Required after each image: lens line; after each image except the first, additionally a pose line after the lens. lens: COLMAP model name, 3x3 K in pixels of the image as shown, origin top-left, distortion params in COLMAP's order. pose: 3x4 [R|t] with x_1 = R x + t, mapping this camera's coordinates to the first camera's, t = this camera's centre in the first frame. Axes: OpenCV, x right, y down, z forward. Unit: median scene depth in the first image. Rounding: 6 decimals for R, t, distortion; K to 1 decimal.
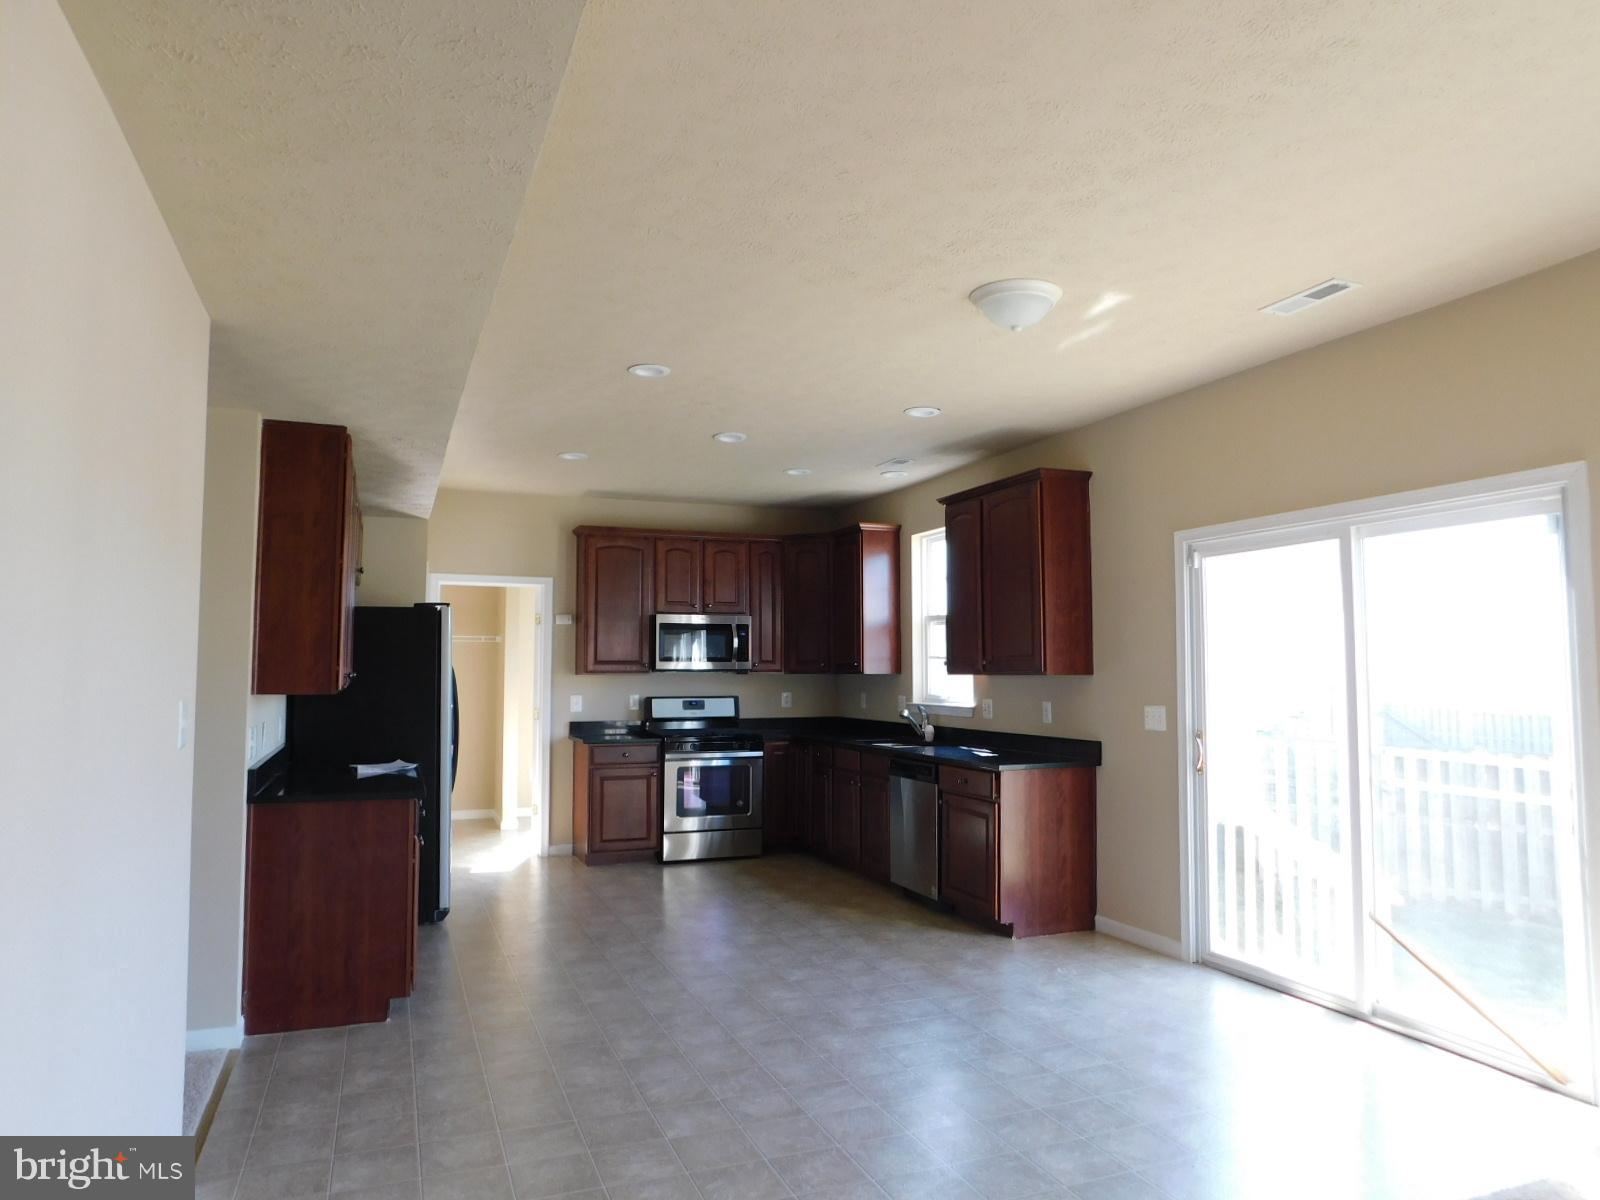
lens RADIAL K [[1074.6, 0, 800.0], [0, 1074.6, 600.0], [0, 0, 1]] dist [-0.067592, 0.066996]
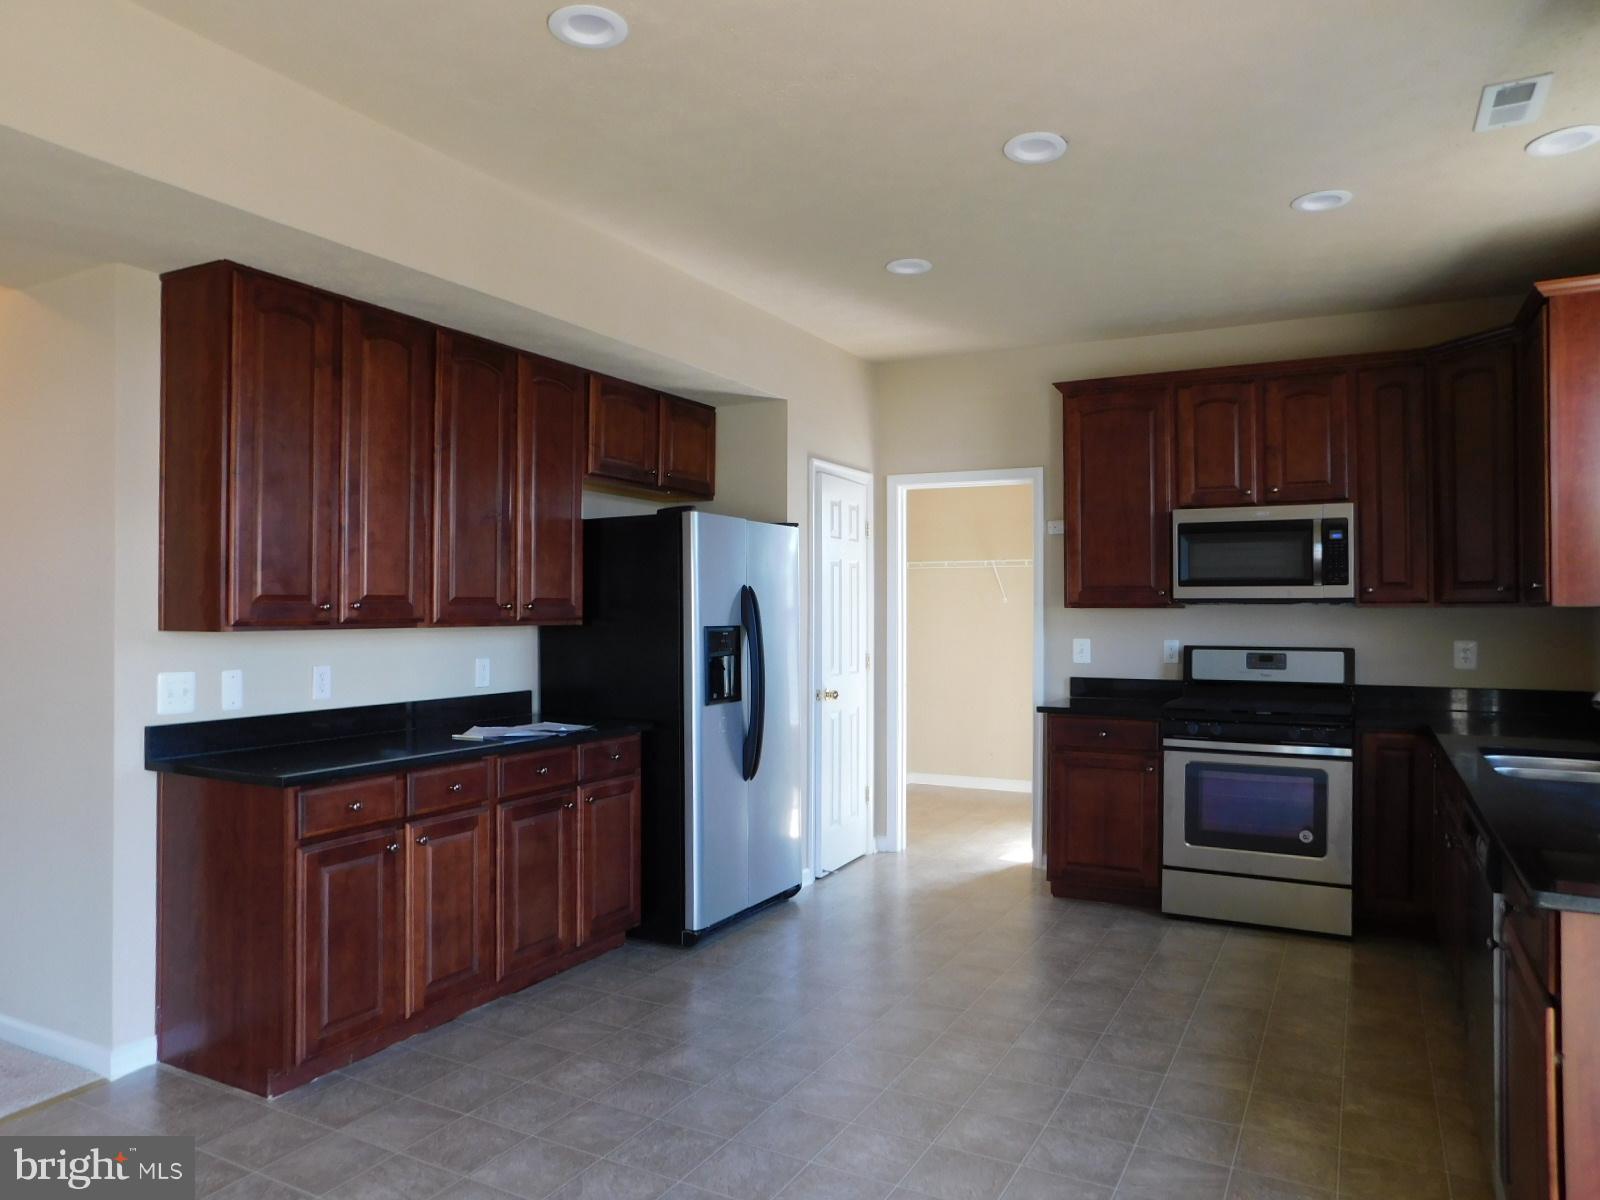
lens RADIAL K [[1074.6, 0, 800.0], [0, 1074.6, 600.0], [0, 0, 1]] dist [-0.067592, 0.066996]
pose [[0.643948, -0.005049, -0.765052, 0.203715], [0.049803, 0.998134, 0.035332, 0.033977], [0.763446, -0.060854, 0.642998, 0.460073]]
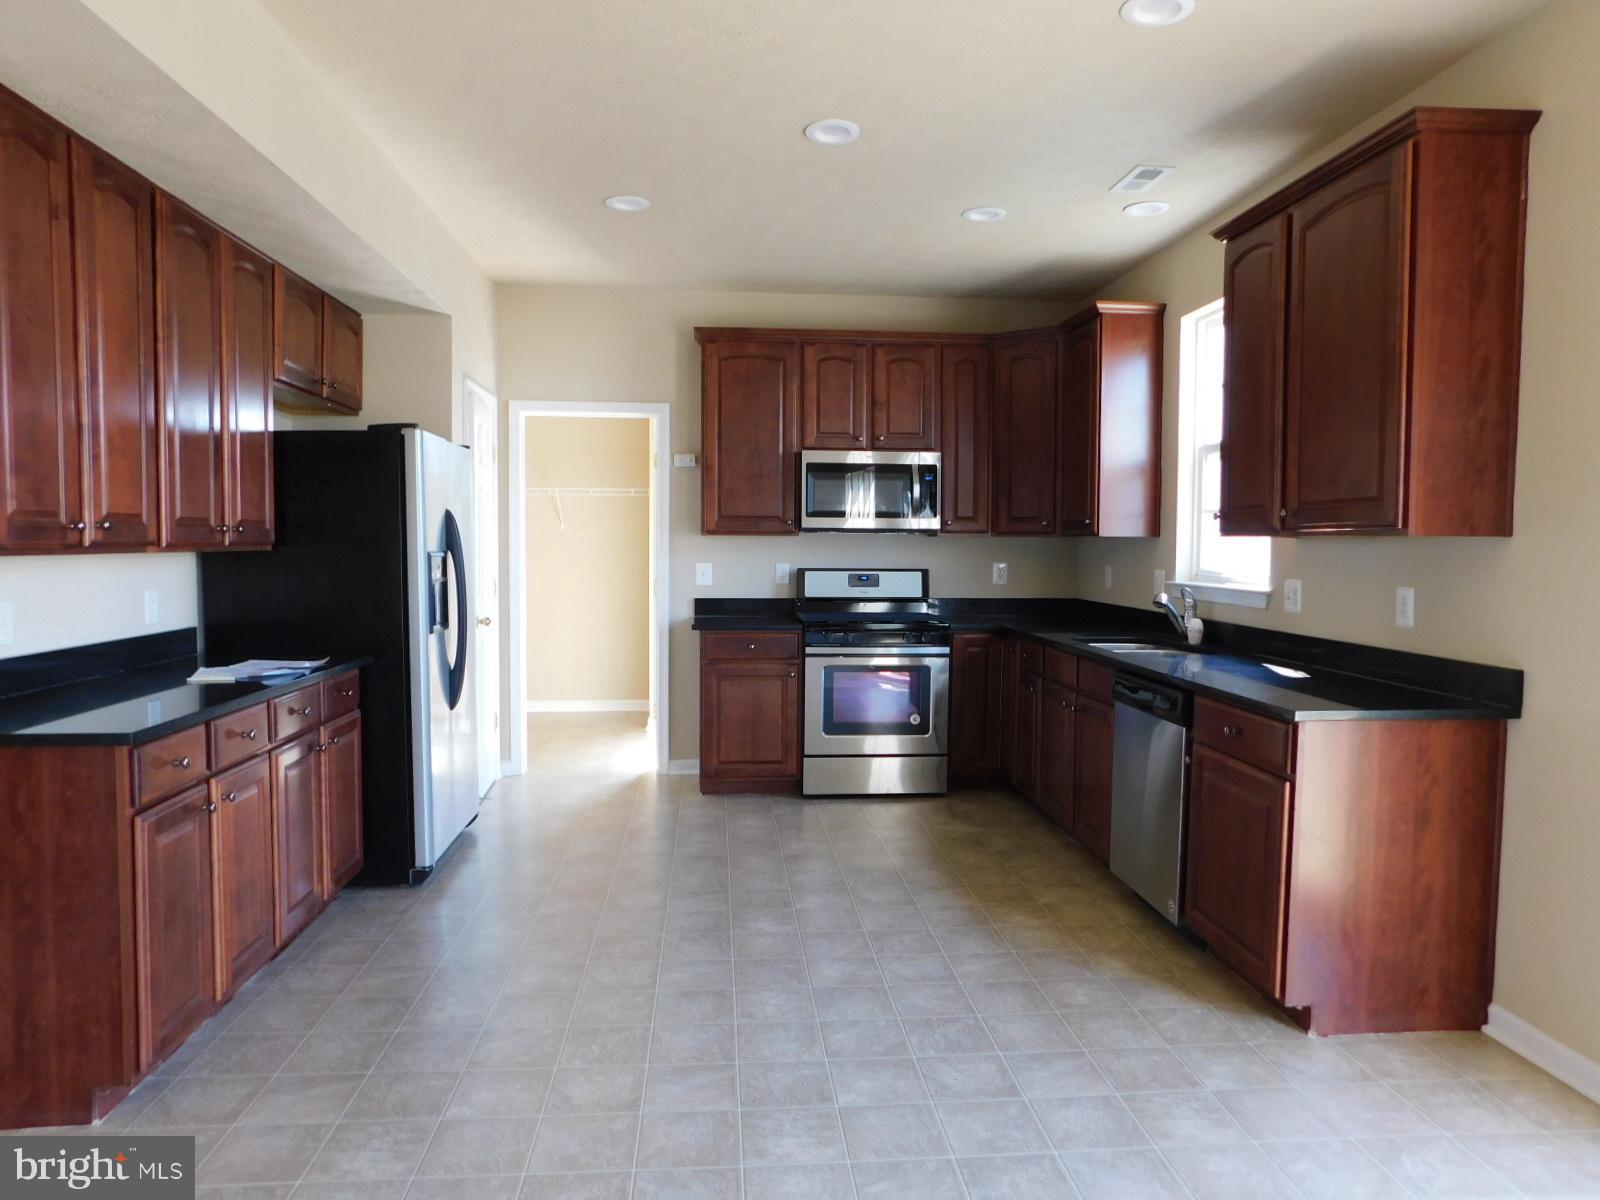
lens RADIAL K [[1074.6, 0, 800.0], [0, 1074.6, 600.0], [0, 0, 1]] dist [-0.067592, 0.066996]
pose [[0.957094, 0.023632, -0.288814, 0.075125], [0.011503, 0.992785, 0.119353, 0.027809], [0.289551, -0.117555, 0.949916, 0.327876]]
